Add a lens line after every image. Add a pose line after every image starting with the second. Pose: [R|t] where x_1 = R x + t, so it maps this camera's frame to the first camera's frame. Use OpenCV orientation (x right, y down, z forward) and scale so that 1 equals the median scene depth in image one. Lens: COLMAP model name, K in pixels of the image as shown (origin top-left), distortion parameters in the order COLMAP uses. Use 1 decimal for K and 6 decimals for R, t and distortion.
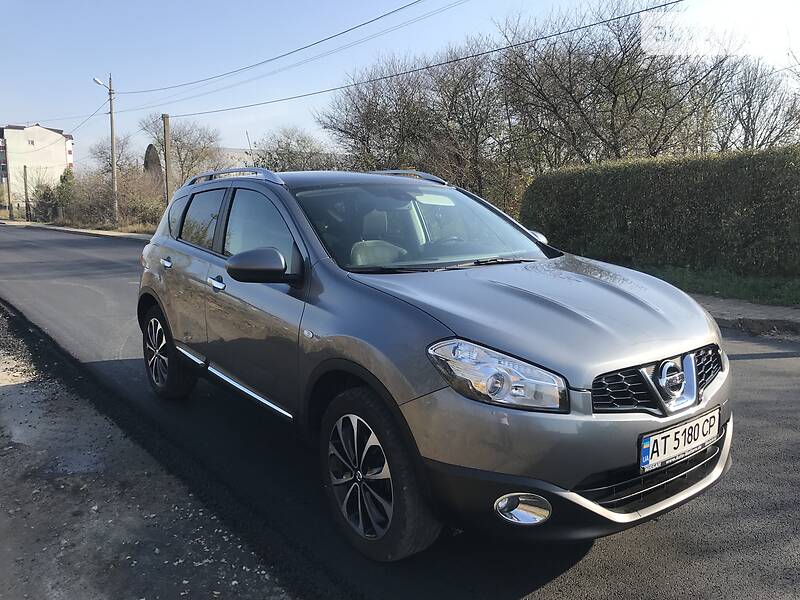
lens RADIAL K [[664.1, 0, 398.3], [0, 664.1, 301.1], [0, 0, 1]] dist [0.007997, 0.003448]
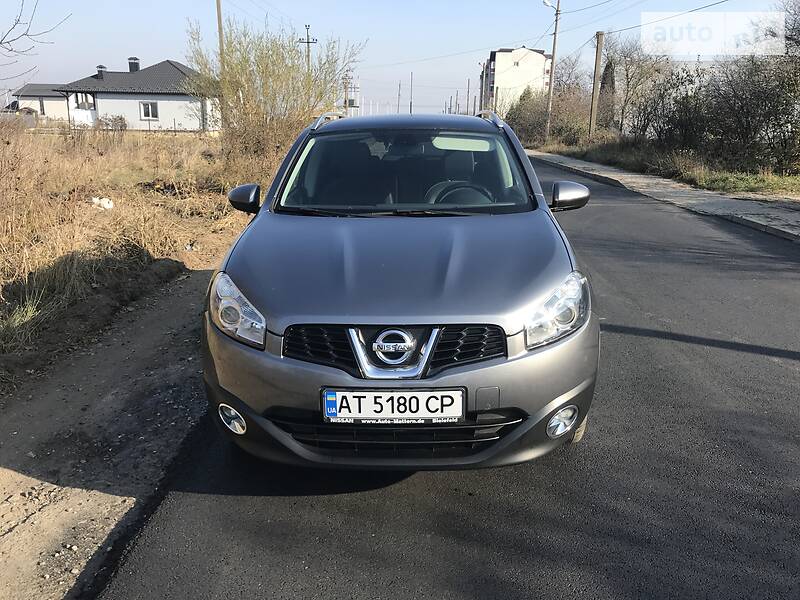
lens RADIAL K [[664.1, 0, 400.6], [0, 664.1, 296.3], [0, 0, 1]] dist [0.007997, 0.003448]
pose [[0.777011, 0.168241, -0.606588, 0.790505], [-0.098858, 0.984279, 0.146364, -0.081145], [0.621676, -0.053761, 0.781427, 0.179255]]
